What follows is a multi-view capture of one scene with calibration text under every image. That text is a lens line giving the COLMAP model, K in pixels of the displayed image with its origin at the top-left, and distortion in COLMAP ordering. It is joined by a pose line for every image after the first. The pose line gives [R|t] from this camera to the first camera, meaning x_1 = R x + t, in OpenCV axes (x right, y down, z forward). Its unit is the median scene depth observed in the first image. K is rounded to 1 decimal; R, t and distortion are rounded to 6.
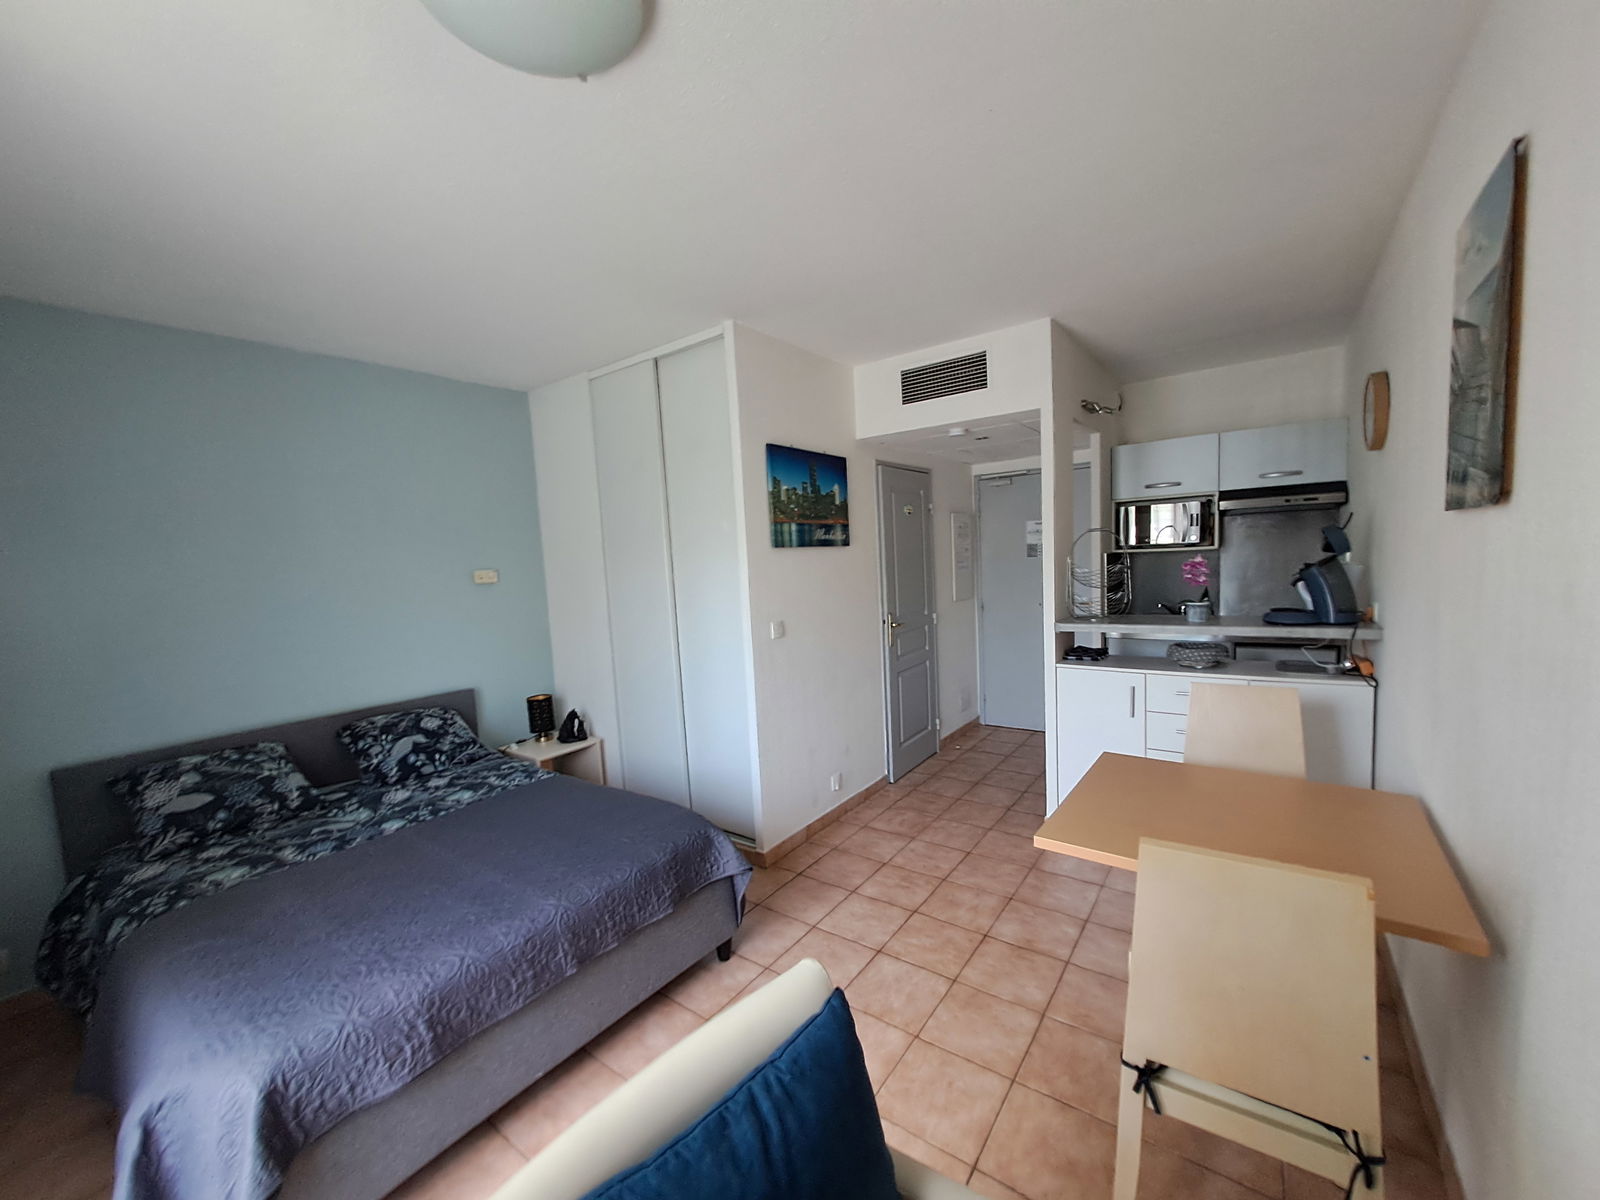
lens RADIAL K [[627.1, 0, 802.5], [0, 627.1, 609.4], [0, 0, 1]] dist [0.011902, -0.000097]
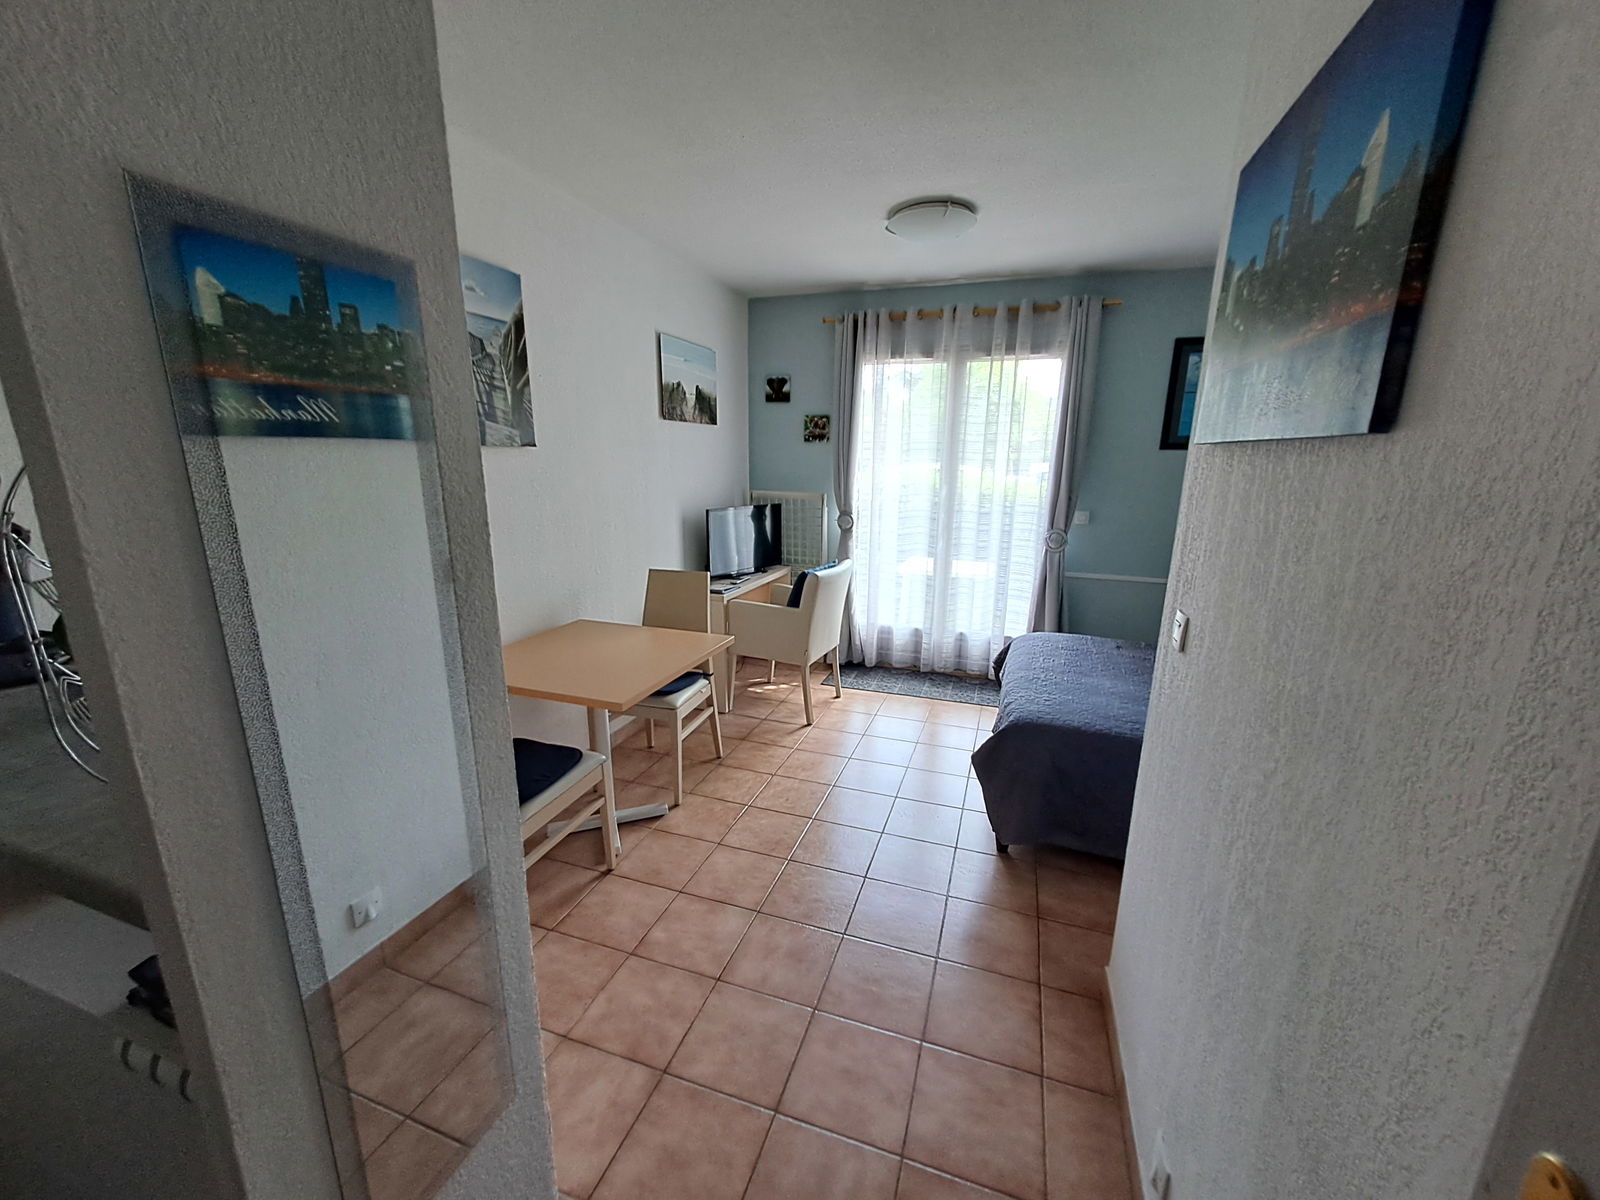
lens RADIAL K [[628.7, 0, 800.0], [0, 628.7, 600.0], [0, 0, 1]] dist [0.013643, -0.000023]
pose [[-0.954038, 0.103208, -0.281353, 0.360341], [0.008610, 0.947880, 0.318512, -0.141959], [0.299562, 0.301450, -0.905202, 1.388101]]
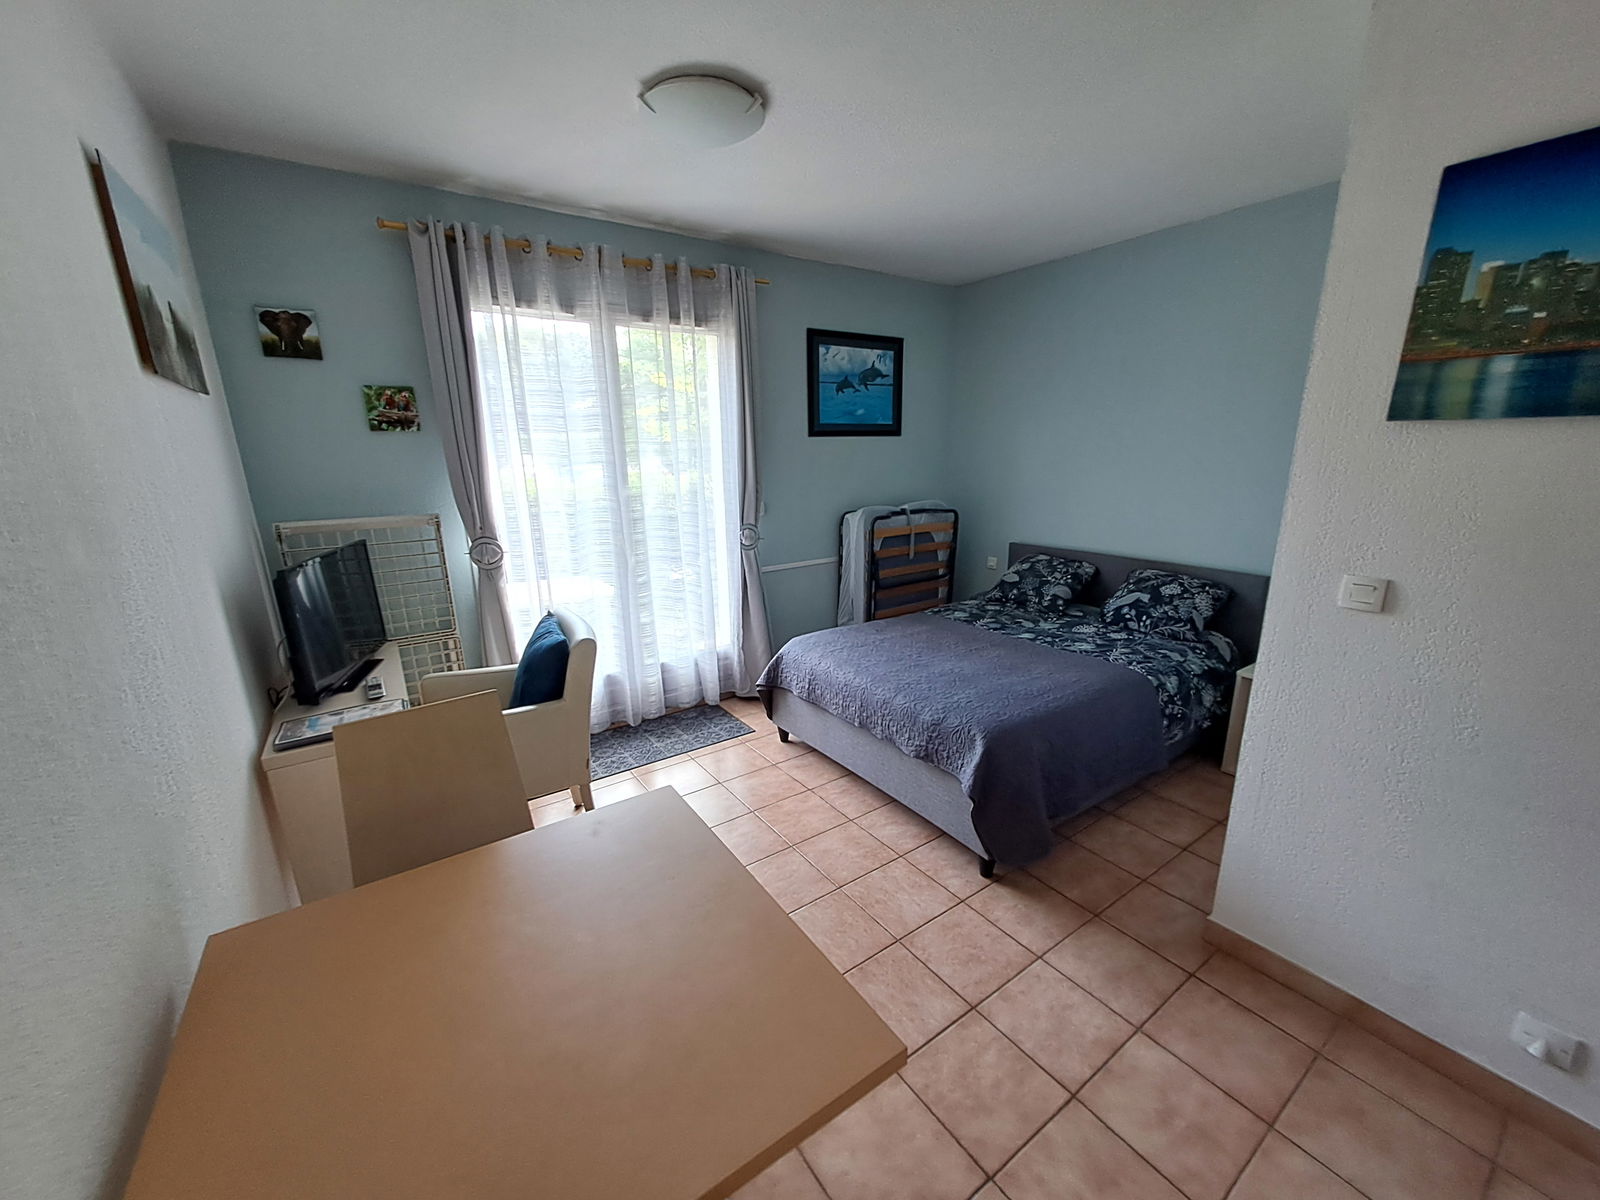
lens RADIAL K [[627.1, 0, 802.5], [0, 627.1, 609.4], [0, 0, 1]] dist [0.011902, -0.000097]
pose [[-0.319010, 0.293071, -0.901300, 0.573709], [-0.048497, 0.944694, 0.324346, -0.100816], [0.946510, 0.147180, -0.287153, 0.767354]]
